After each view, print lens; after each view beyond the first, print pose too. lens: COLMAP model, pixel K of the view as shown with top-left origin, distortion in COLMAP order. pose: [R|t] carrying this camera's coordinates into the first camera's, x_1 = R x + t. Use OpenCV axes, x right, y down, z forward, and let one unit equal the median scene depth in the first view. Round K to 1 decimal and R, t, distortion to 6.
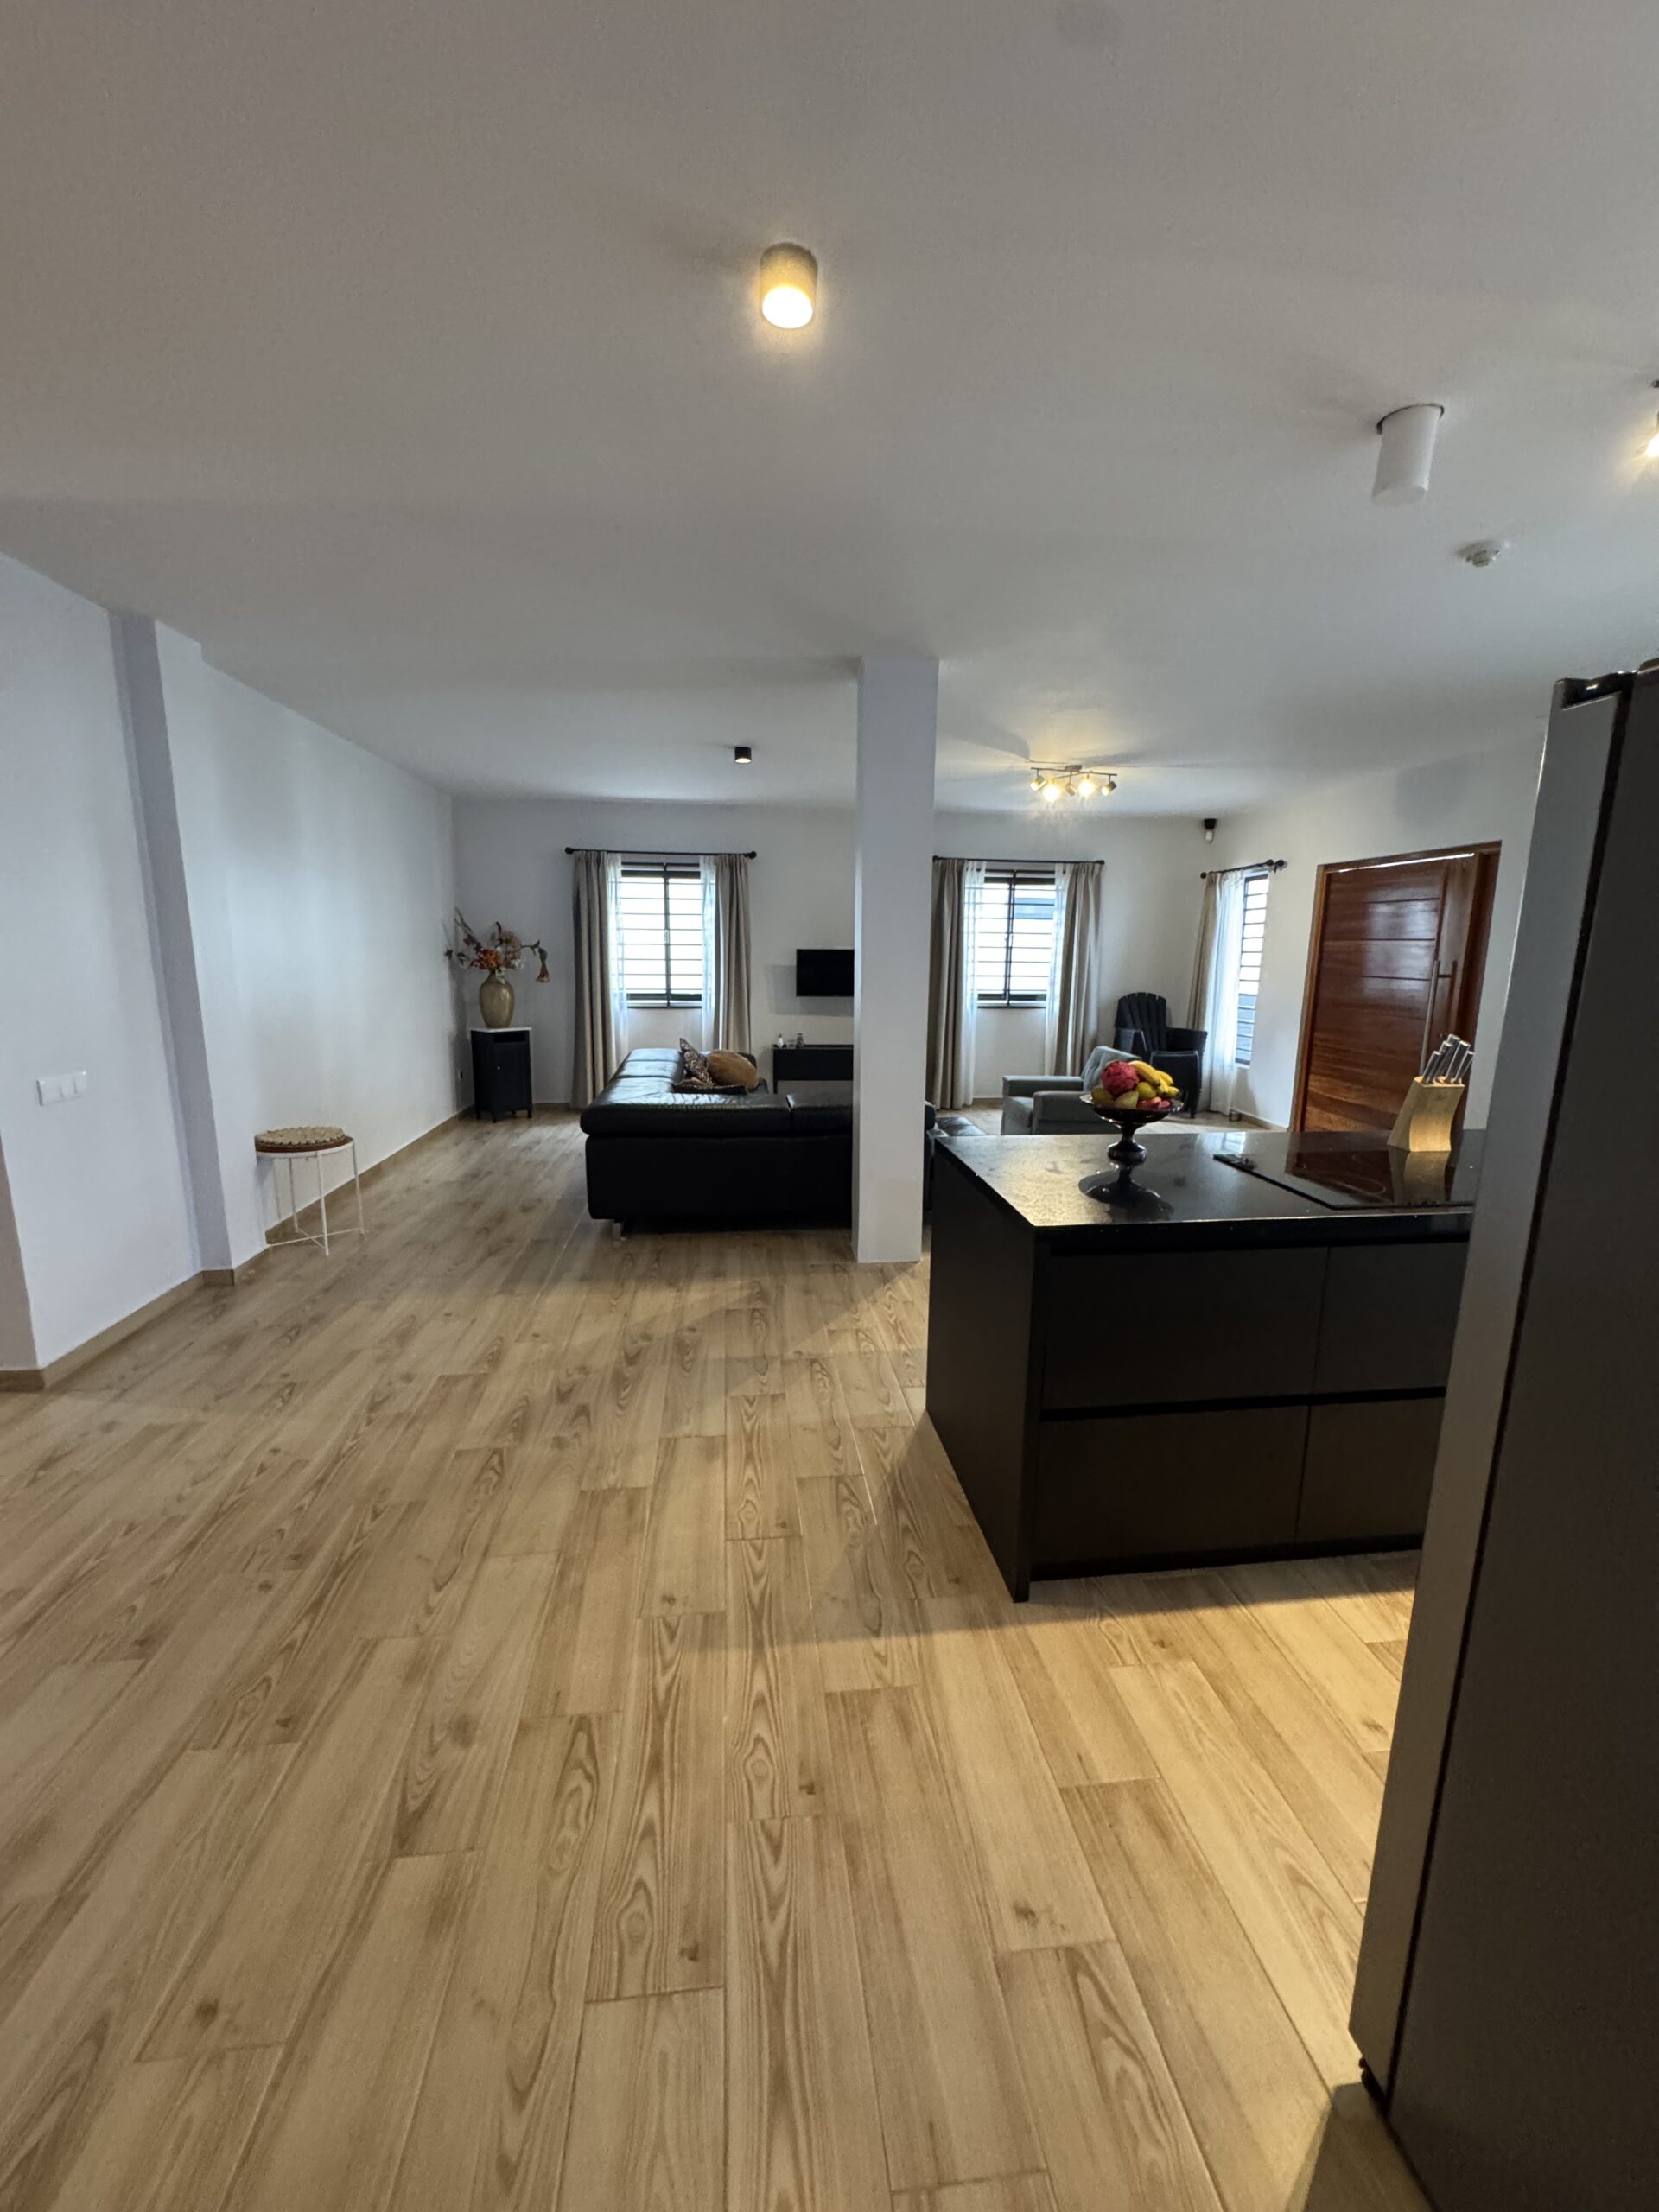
lens RADIAL K [[883.8, 0, 836.5], [0, 883.8, 1120.5], [0, 0, 1]] dist [-0.005832, 0.000918]
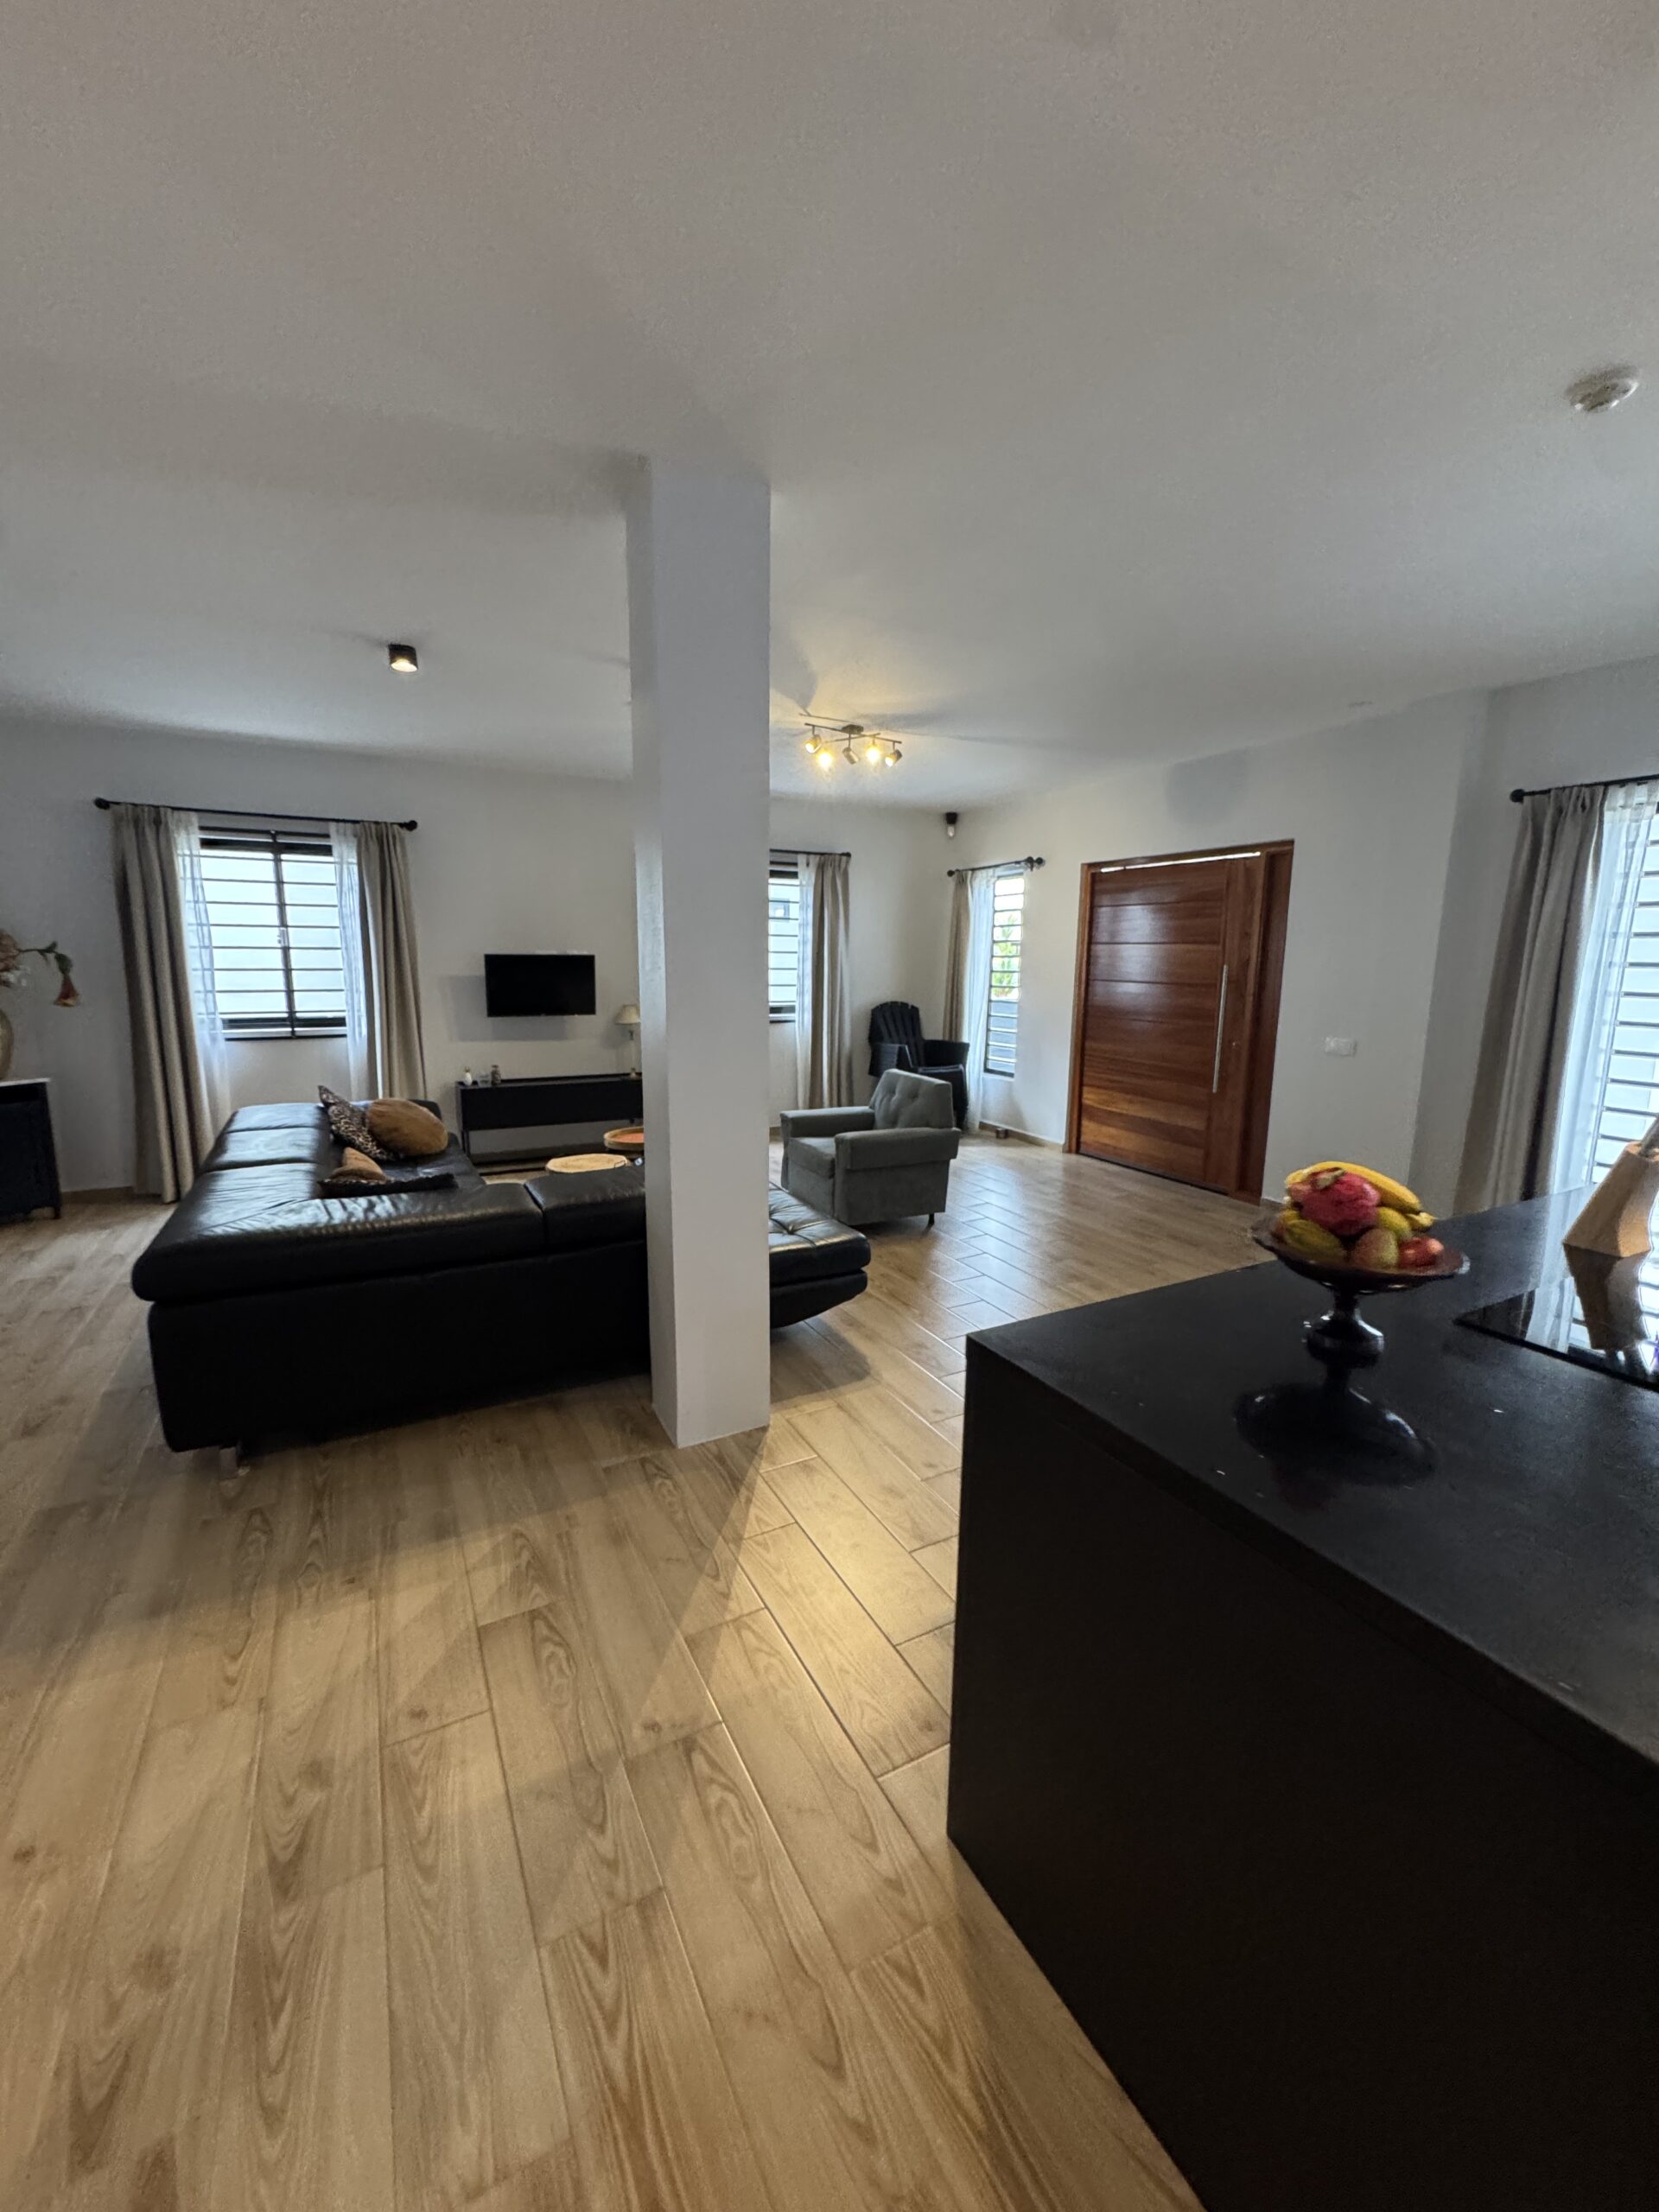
lens RADIAL K [[883.8, 0, 832.4], [0, 883.8, 1116.1], [0, 0, 1]] dist [-0.005832, 0.000918]
pose [[0.932563, -0.066244, 0.354877, -0.051348], [0.069739, 0.997561, 0.002949, -0.044712], [-0.354207, 0.021999, 0.934908, 0.230029]]
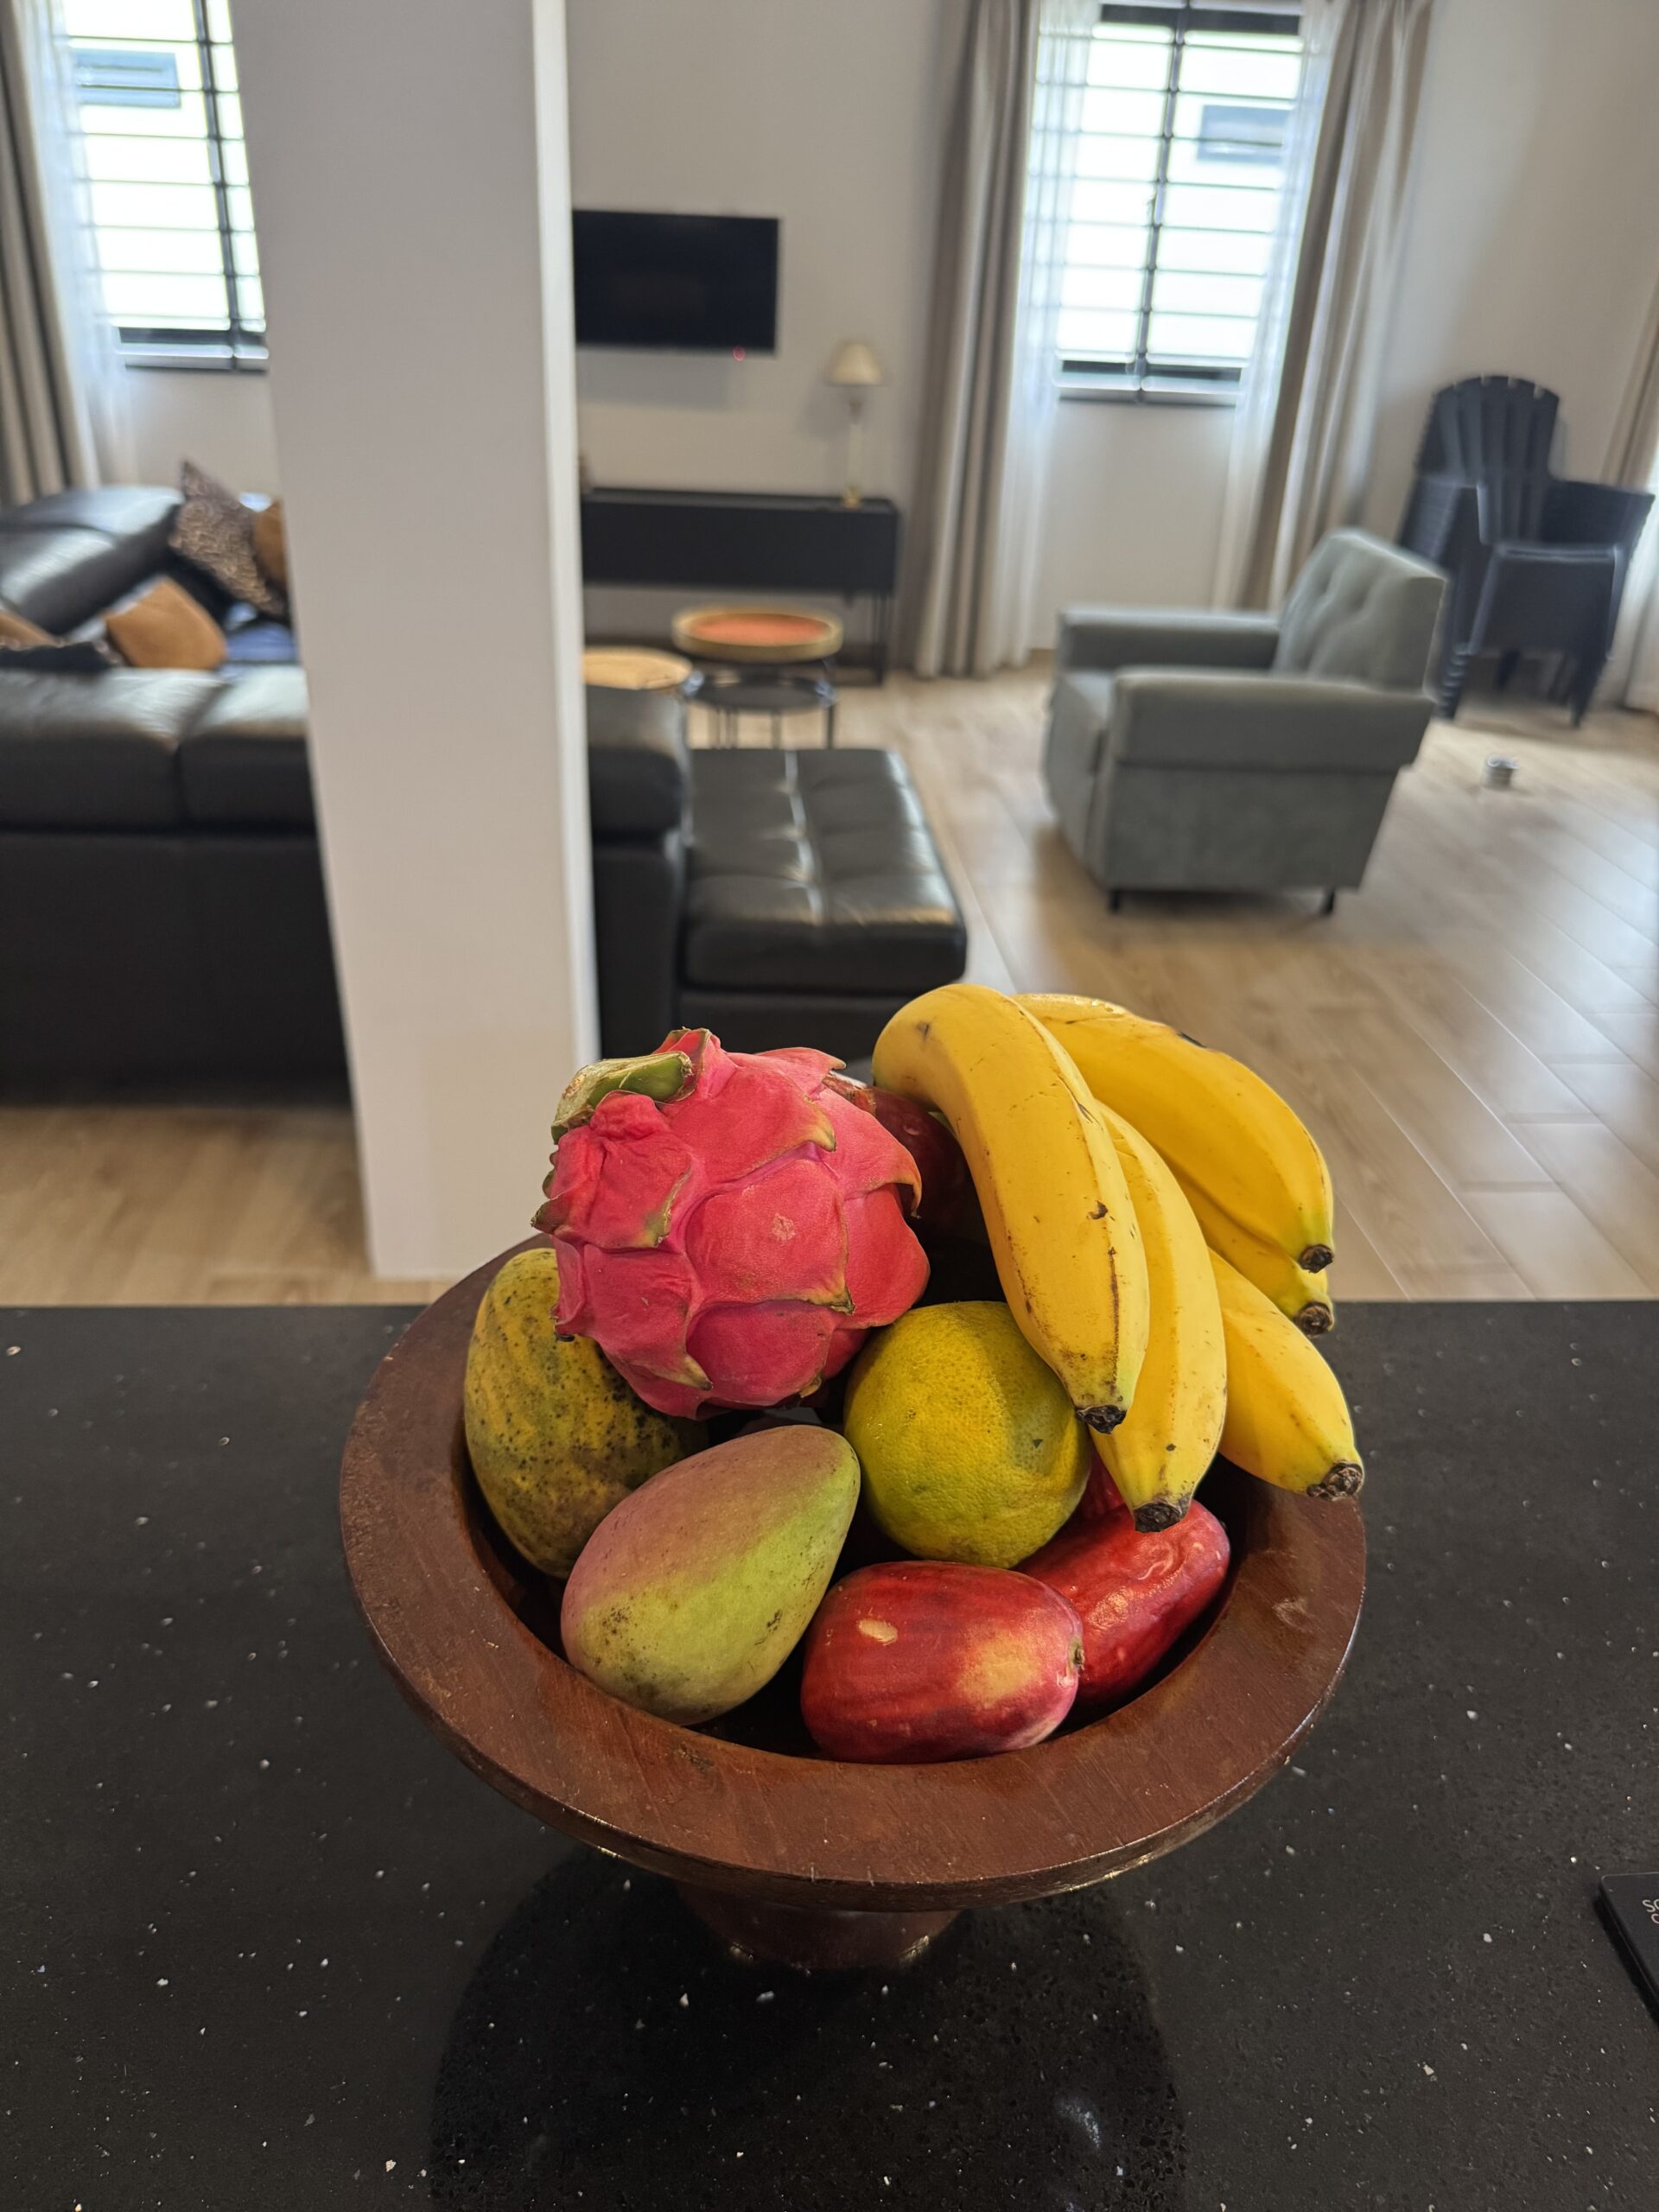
lens RADIAL K [[1562.7, 0, 822.1], [0, 1562.7, 1109.2], [0, 0, 1]] dist [0.029747, -0.046900]
pose [[0.997804, 0.054803, -0.037197, 0.124989], [-0.041372, 0.954252, 0.296126, -0.040102], [0.051724, -0.293937, 0.954424, 0.317969]]
